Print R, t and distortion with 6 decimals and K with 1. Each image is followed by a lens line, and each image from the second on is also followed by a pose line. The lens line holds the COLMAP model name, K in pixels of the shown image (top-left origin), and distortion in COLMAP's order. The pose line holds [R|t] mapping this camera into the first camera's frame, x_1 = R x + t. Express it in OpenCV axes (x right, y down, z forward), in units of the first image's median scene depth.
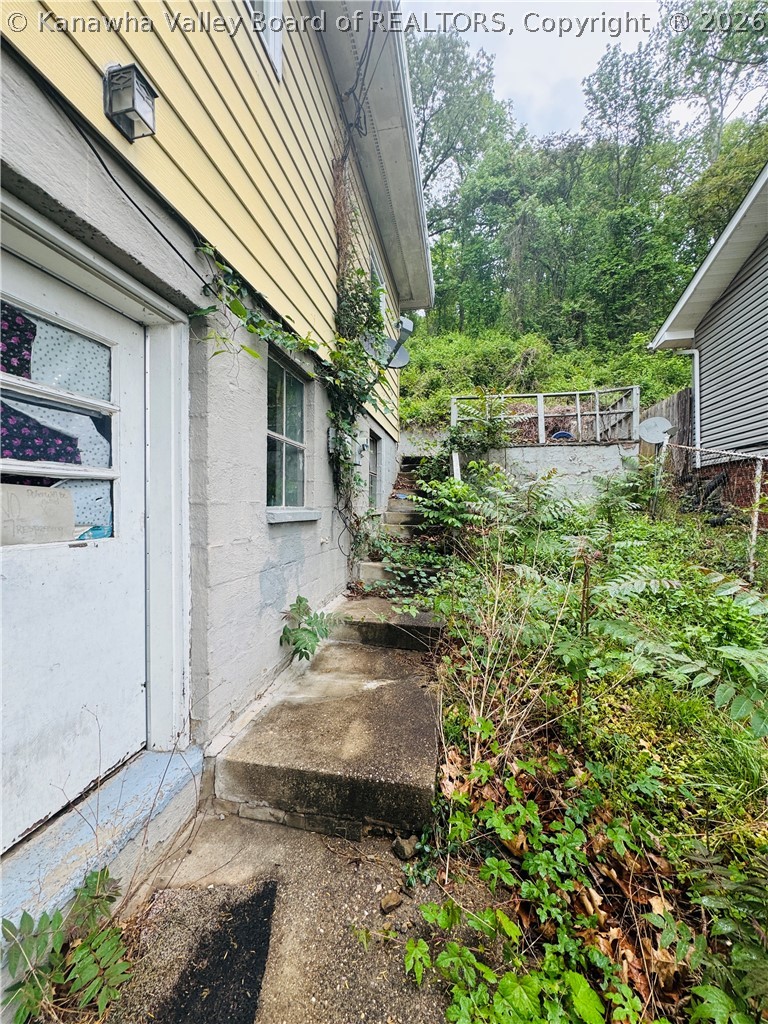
lens RADIAL K [[410.9, 0, 384.0], [0, 410.9, 512.0], [0, 0, 1]] dist [-0.002178, 0.000067]
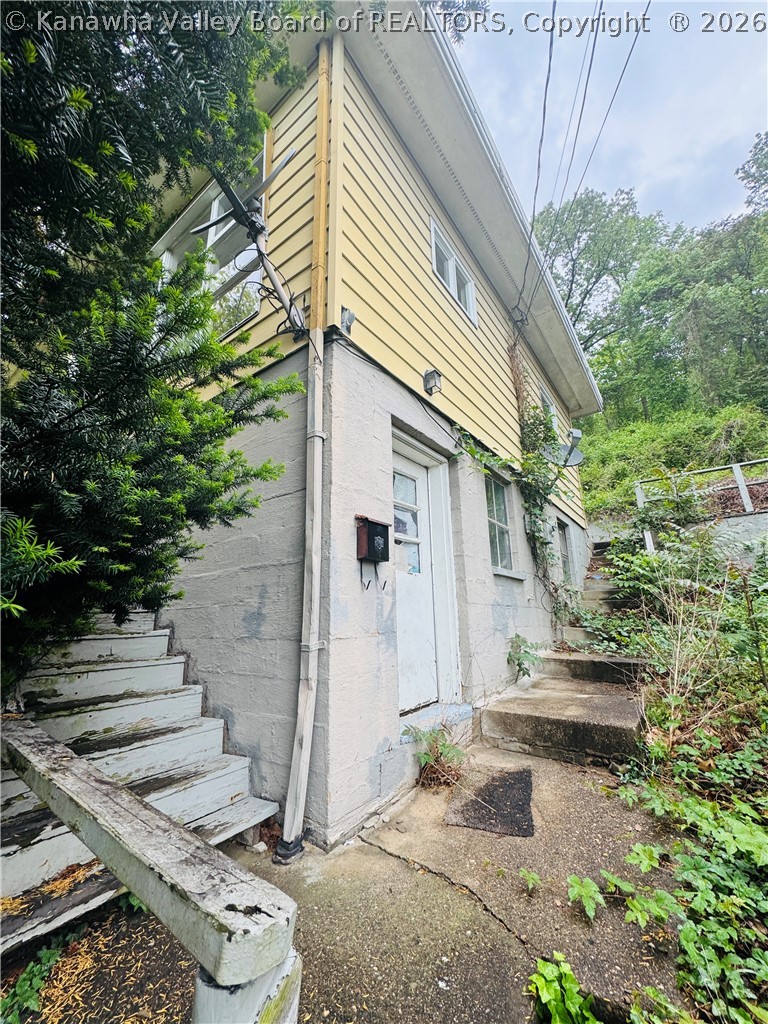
lens RADIAL K [[410.9, 0, 384.0], [0, 410.9, 512.0], [0, 0, 1]] dist [-0.002178, 0.000067]
pose [[0.902163, -0.131476, -0.410872, 0.007259], [0.017554, 0.962825, -0.269554, 0.130919], [0.431038, 0.235969, 0.870933, -0.355149]]
